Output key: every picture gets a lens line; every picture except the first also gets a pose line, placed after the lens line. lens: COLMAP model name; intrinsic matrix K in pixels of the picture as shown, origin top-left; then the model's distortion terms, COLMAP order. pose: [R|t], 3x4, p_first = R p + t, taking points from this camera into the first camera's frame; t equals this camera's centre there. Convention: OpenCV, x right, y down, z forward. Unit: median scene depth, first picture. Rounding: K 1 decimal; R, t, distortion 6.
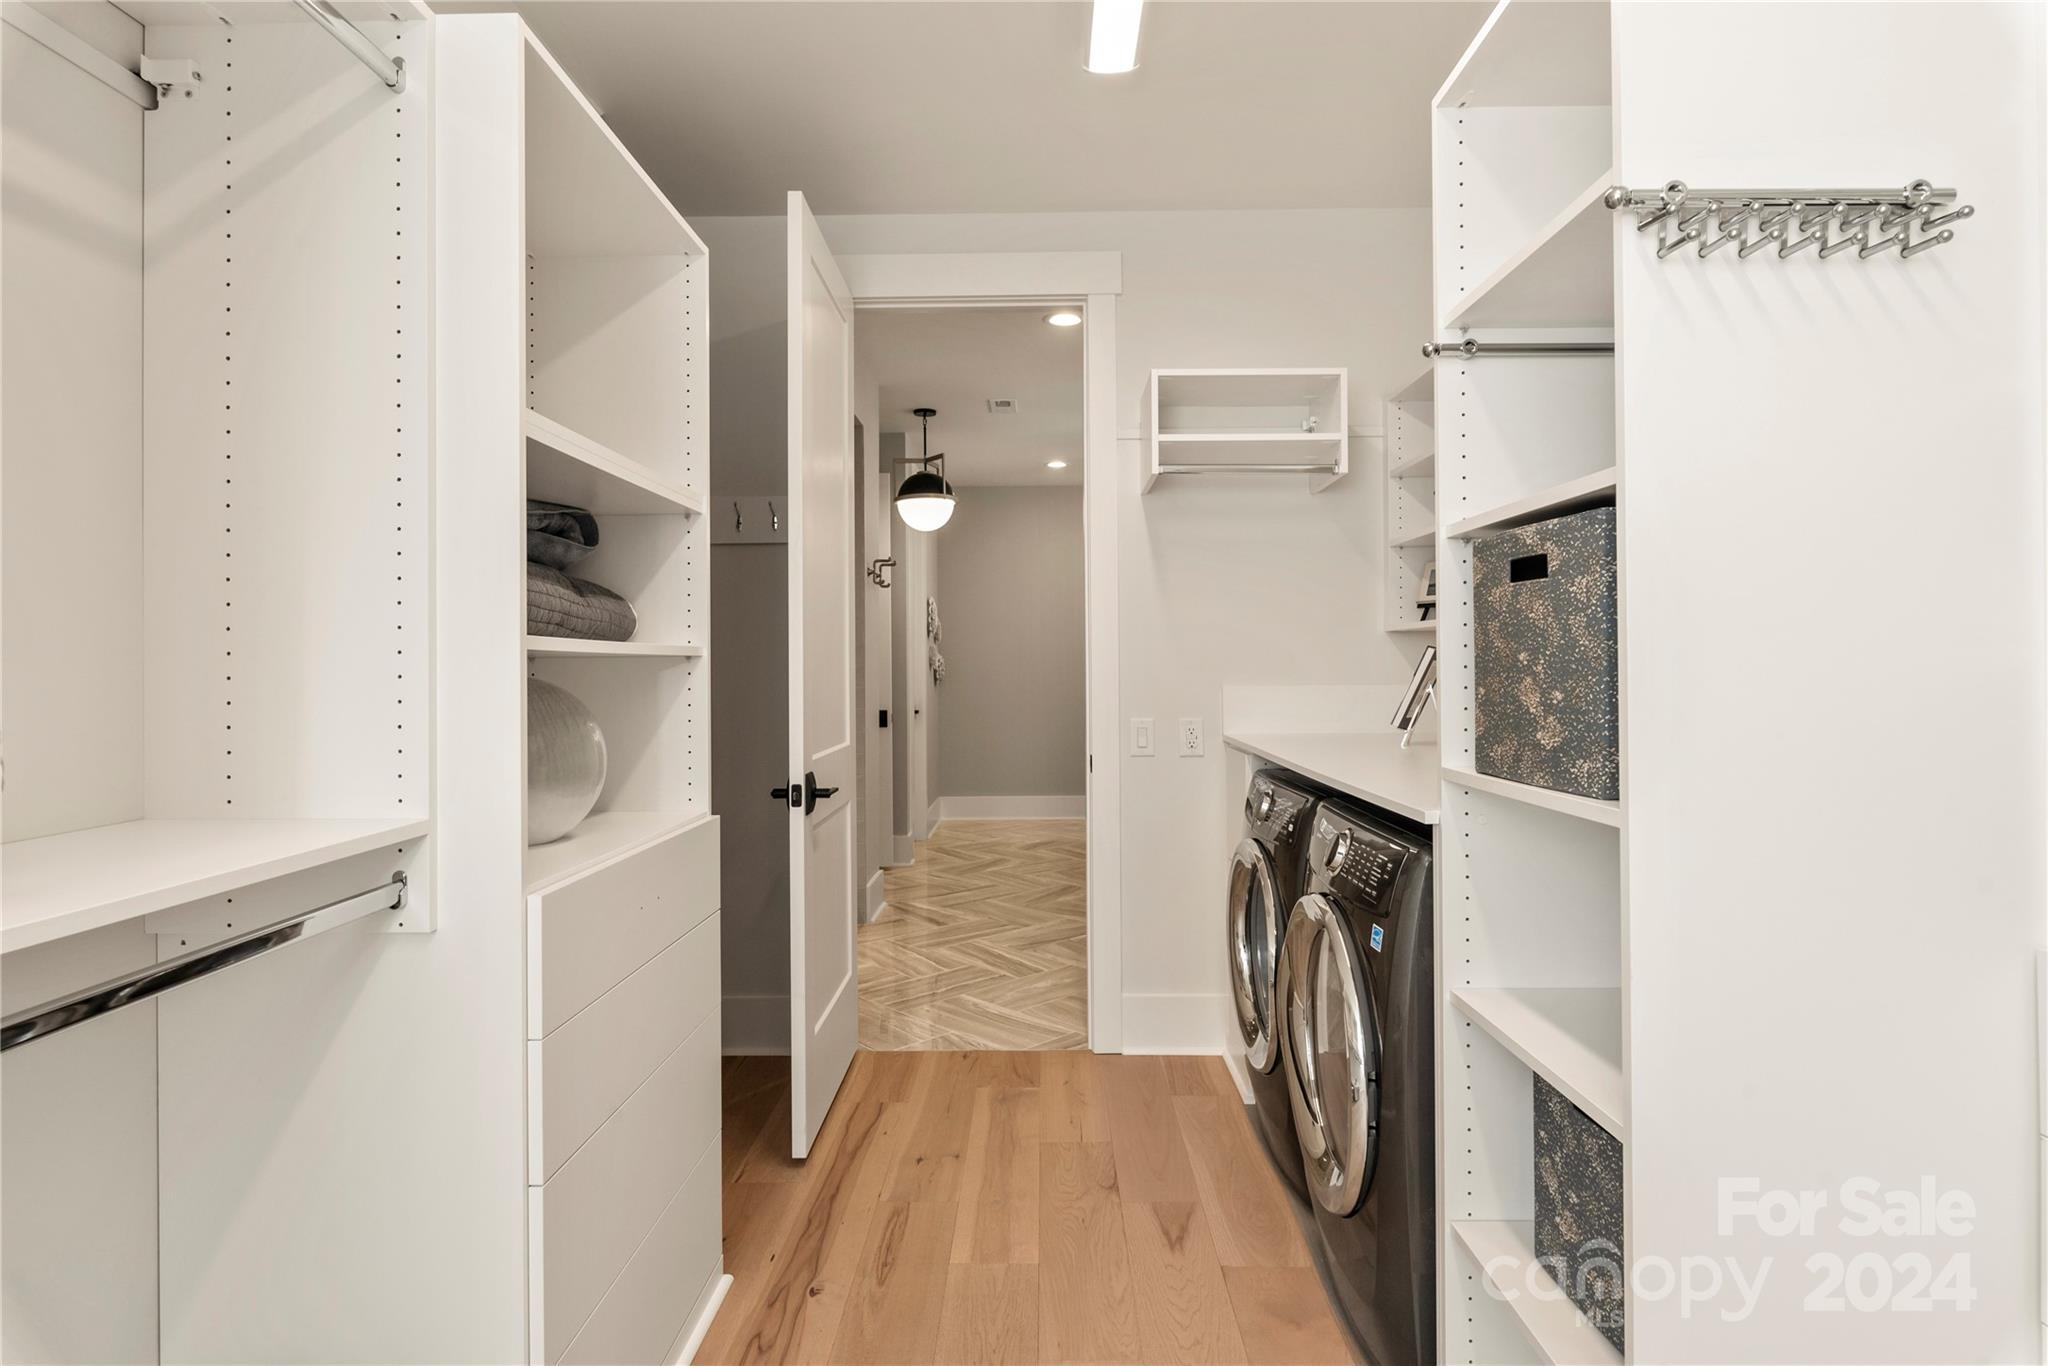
lens RADIAL K [[1093.3, 0, 1024.7], [0, 1093.3, 673.1], [0, 0, 1]] dist [-0.000703, -0.000107]
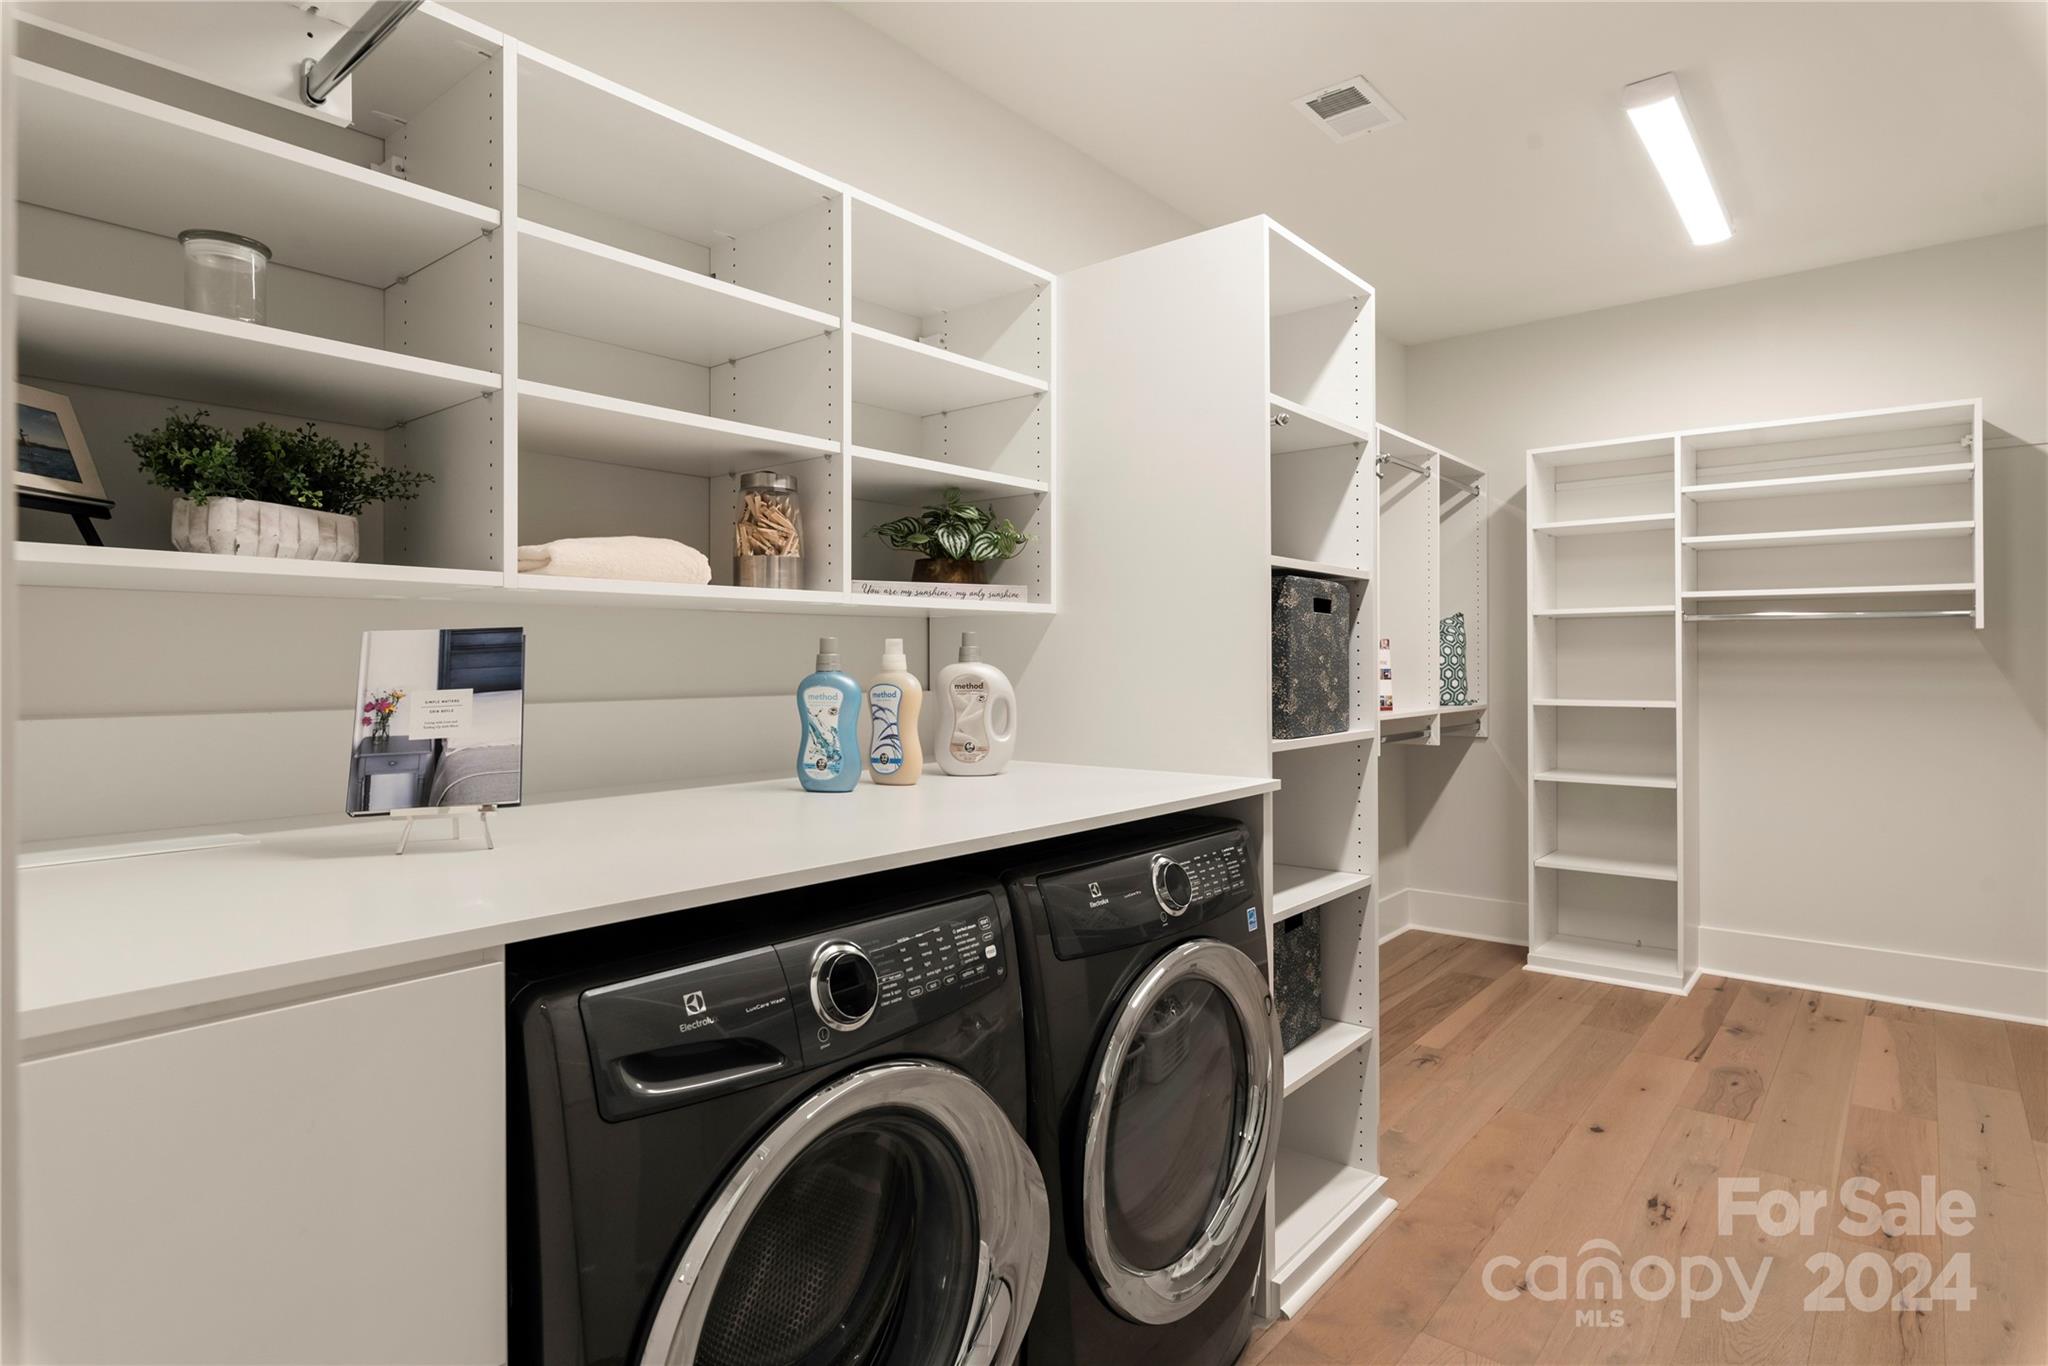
lens RADIAL K [[1093.3, 0, 1025.5], [0, 1093.3, 668.9], [0, 0, 1]] dist [-0.000703, -0.000107]
pose [[-0.785976, 0.006595, 0.618221, -0.104417], [0.010442, 0.999942, 0.002609, -0.003804], [-0.618168, 0.008506, -0.786000, 1.262840]]
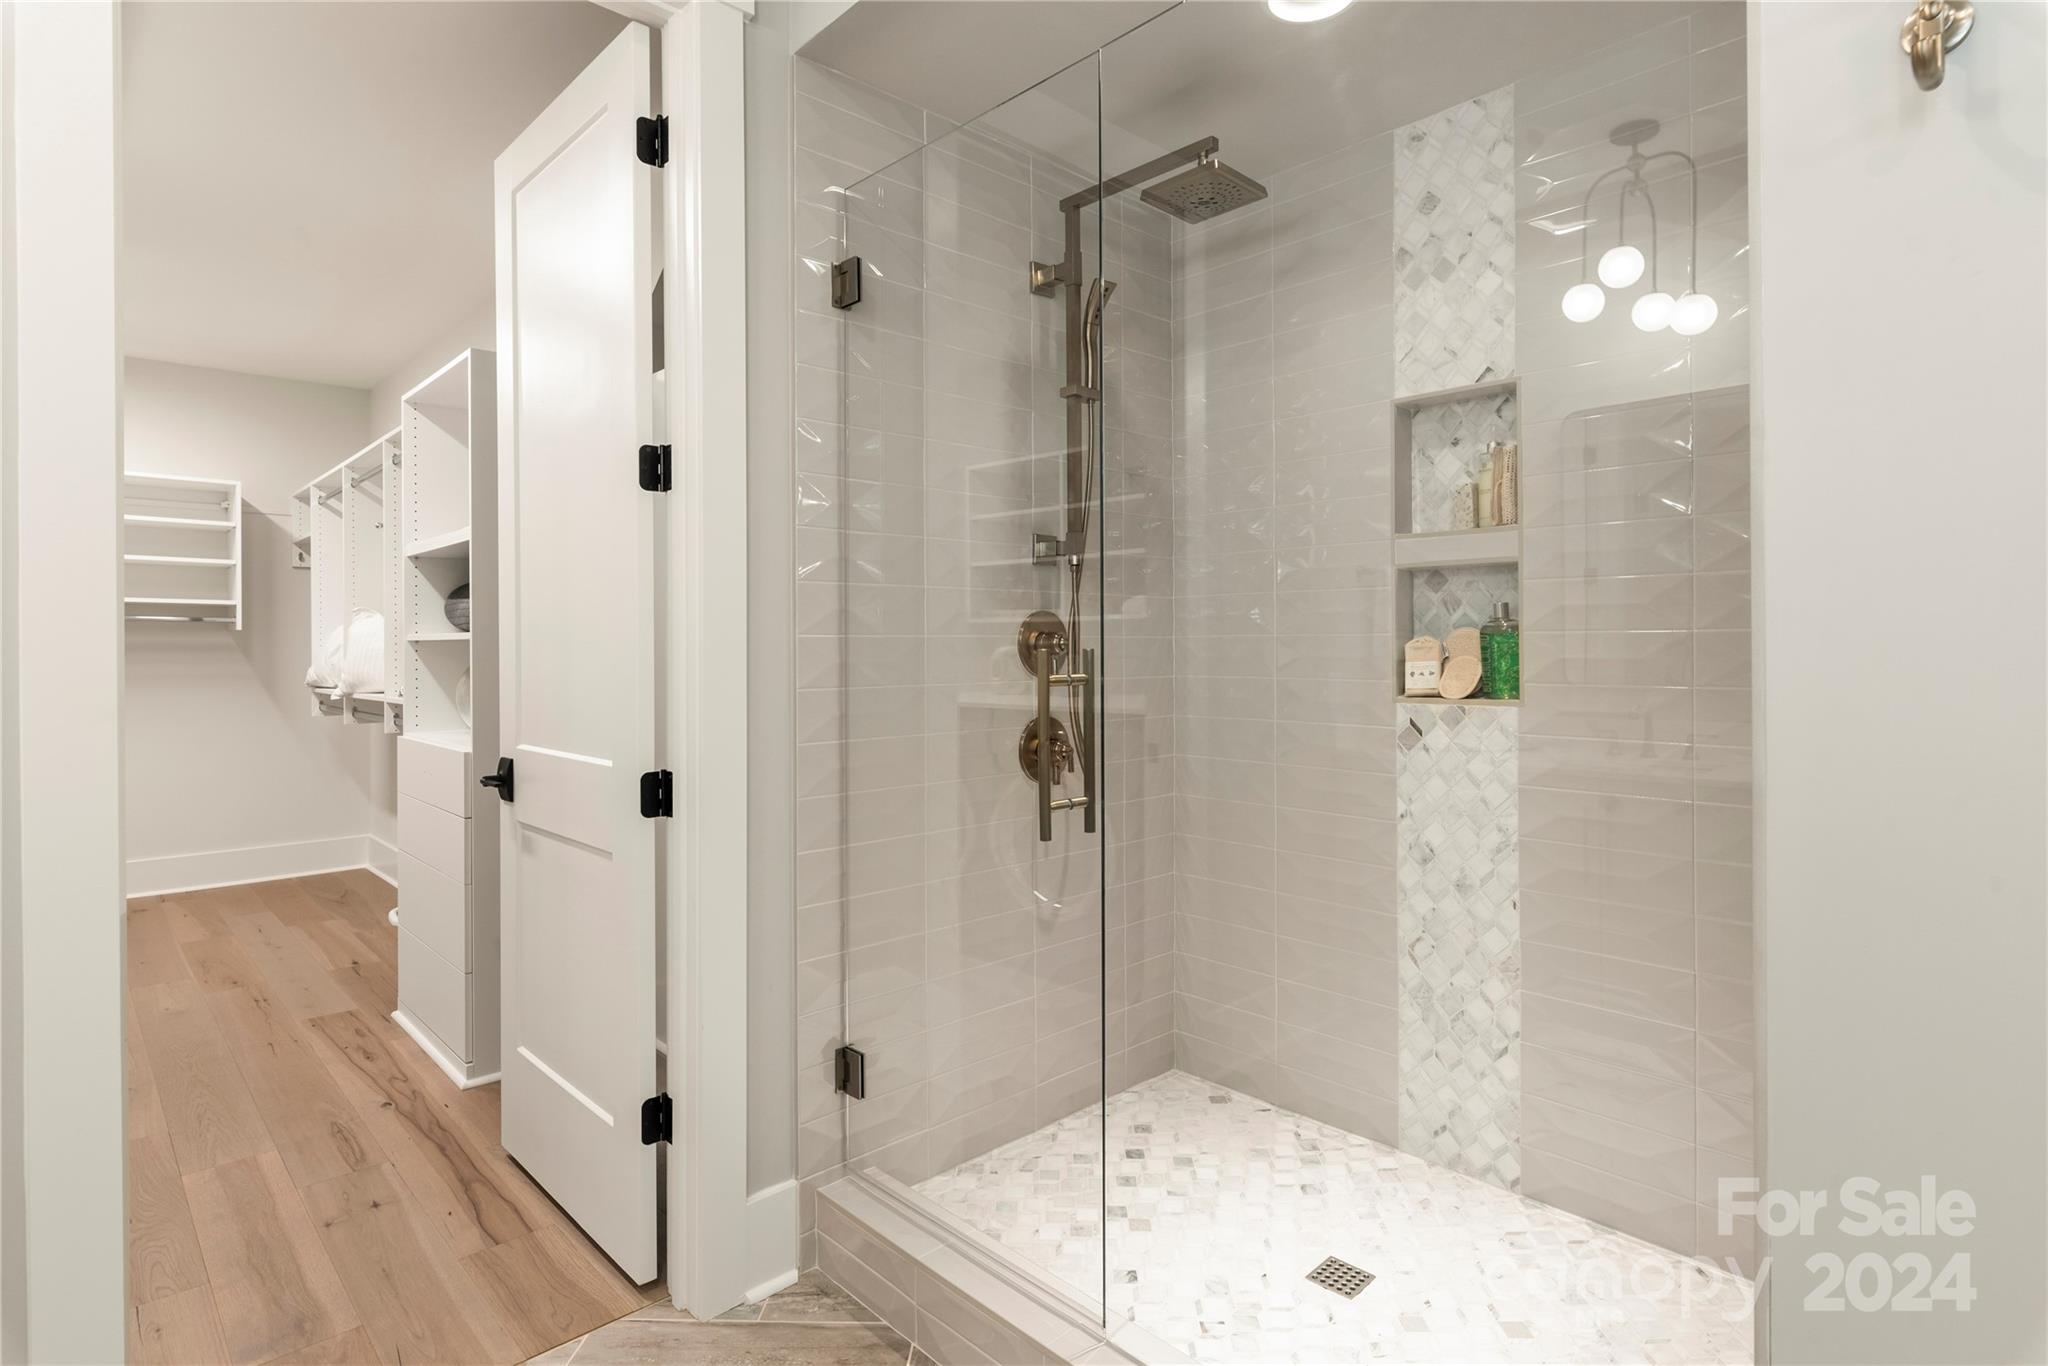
lens RADIAL K [[1042.1, 0, 1027.8], [0, 1042.1, 669.4], [0, 0, 1]] dist [0.000289, -0.000272]
pose [[-0.714448, 0.015010, -0.699528, 0.107435], [-0.000172, 0.999766, 0.021629, -0.005554], [0.699689, 0.015573, -0.714278, 1.917617]]
